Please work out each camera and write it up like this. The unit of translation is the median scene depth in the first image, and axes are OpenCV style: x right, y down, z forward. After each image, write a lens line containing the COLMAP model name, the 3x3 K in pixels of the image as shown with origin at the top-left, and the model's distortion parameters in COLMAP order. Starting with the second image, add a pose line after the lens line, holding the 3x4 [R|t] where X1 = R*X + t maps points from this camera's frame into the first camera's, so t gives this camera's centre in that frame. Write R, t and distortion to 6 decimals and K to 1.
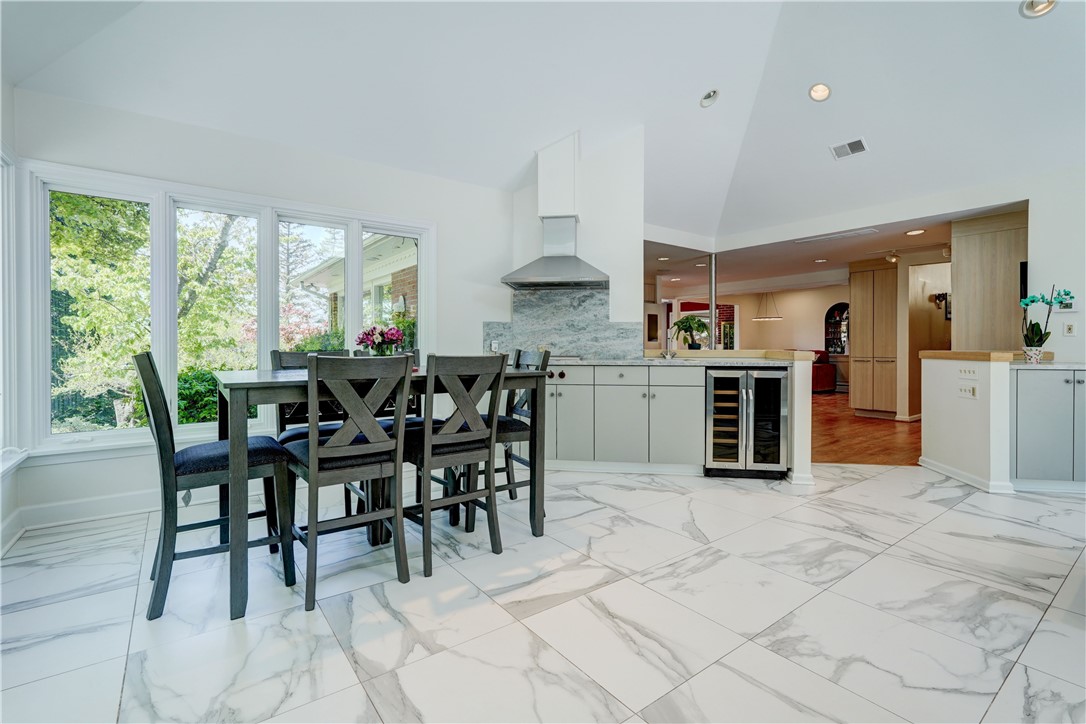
lens RADIAL K [[488.8, 0, 543.0], [0, 488.8, 347.0], [0, 0, 1]] dist [-0.005164, 0.003274]
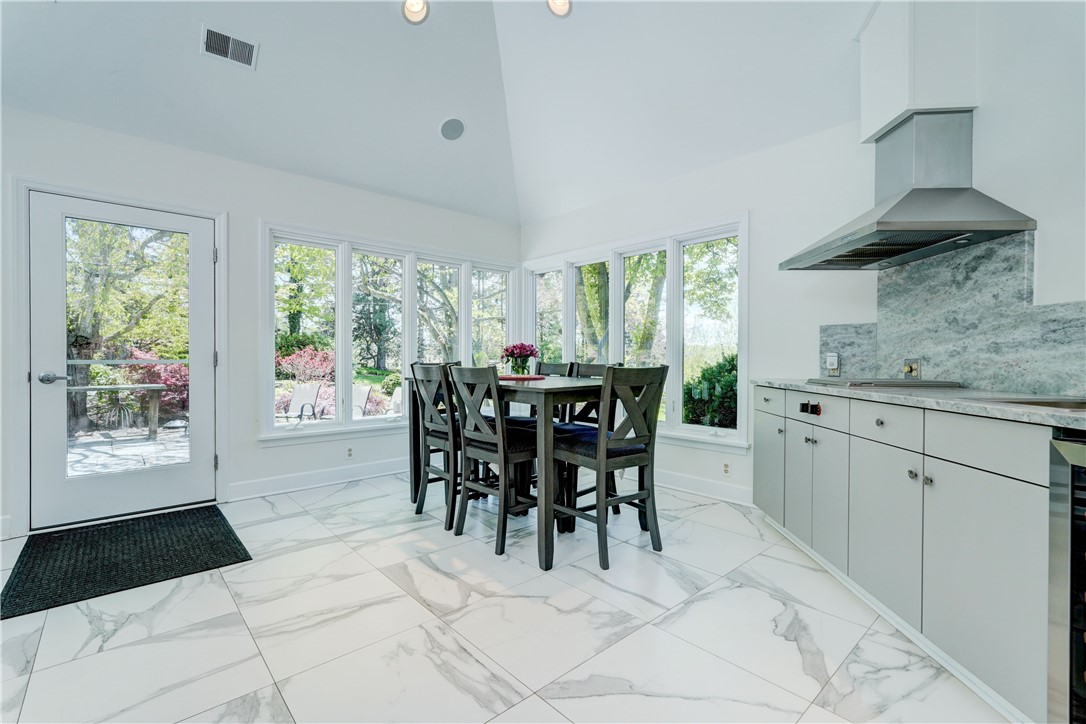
lens RADIAL K [[488.8, 0, 546.5], [0, 488.8, 352.6], [0, 0, 1]] dist [-0.005164, 0.003274]
pose [[0.091318, -0.008123, -0.995789, 0.808819], [-0.006796, 0.999938, -0.008781, -0.006591], [0.995799, 0.007569, 0.091258, 0.827768]]
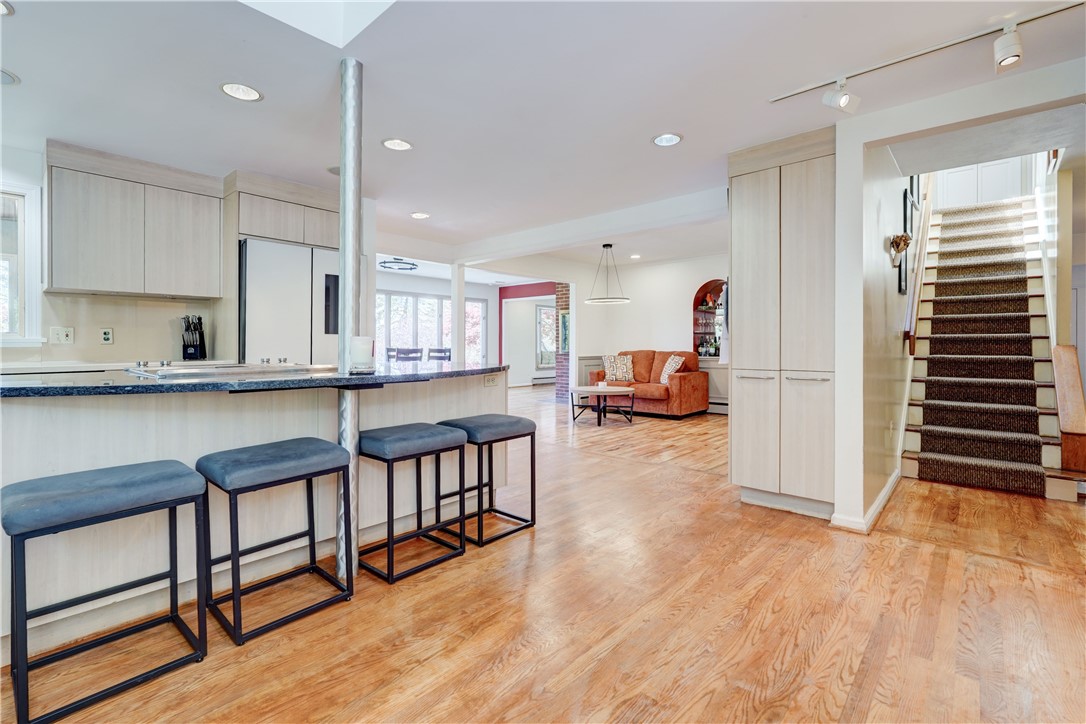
lens RADIAL K [[488.8, 0, 535.7], [0, 488.8, 349.9], [0, 0, 1]] dist [-0.005164, 0.003274]
pose [[0.981660, -0.001899, 0.190632, 0.933897], [0.000639, 0.999978, 0.006669, 0.001254], [-0.190640, -0.006425, 0.981639, 1.508541]]
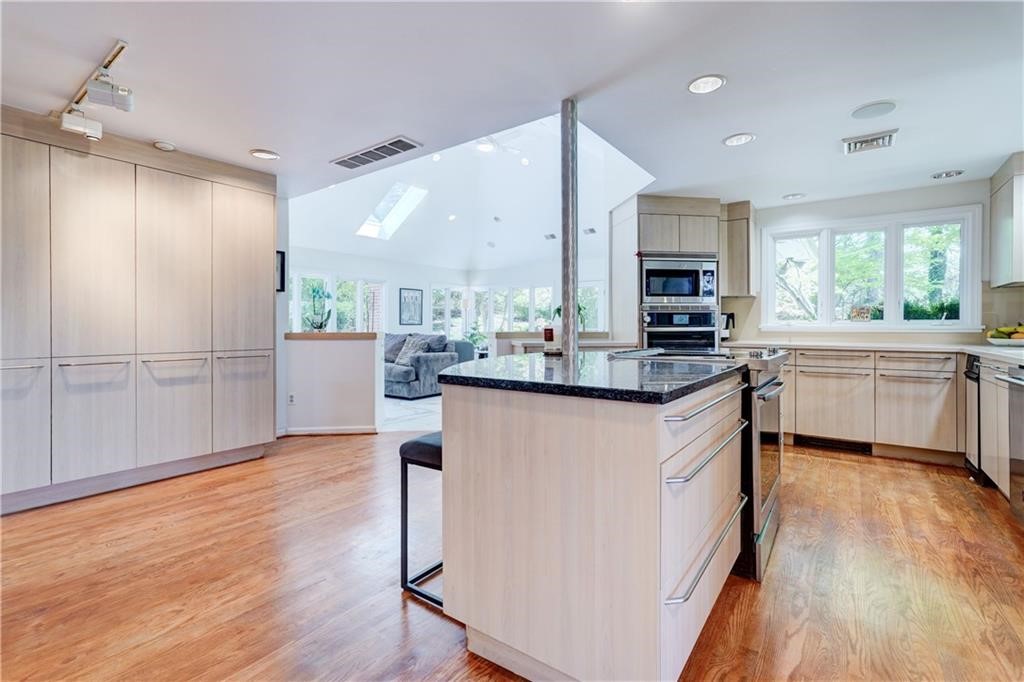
lens RADIAL K [[460.9, 0, 506.7], [0, 460.9, 335.7], [0, 0, 1]] dist [-0.005164, 0.003274]
pose [[-0.957265, 0.003323, -0.289194, 1.131088], [-0.002350, 0.999812, 0.019267, -0.009238], [0.289204, 0.019123, -0.957076, 2.898295]]
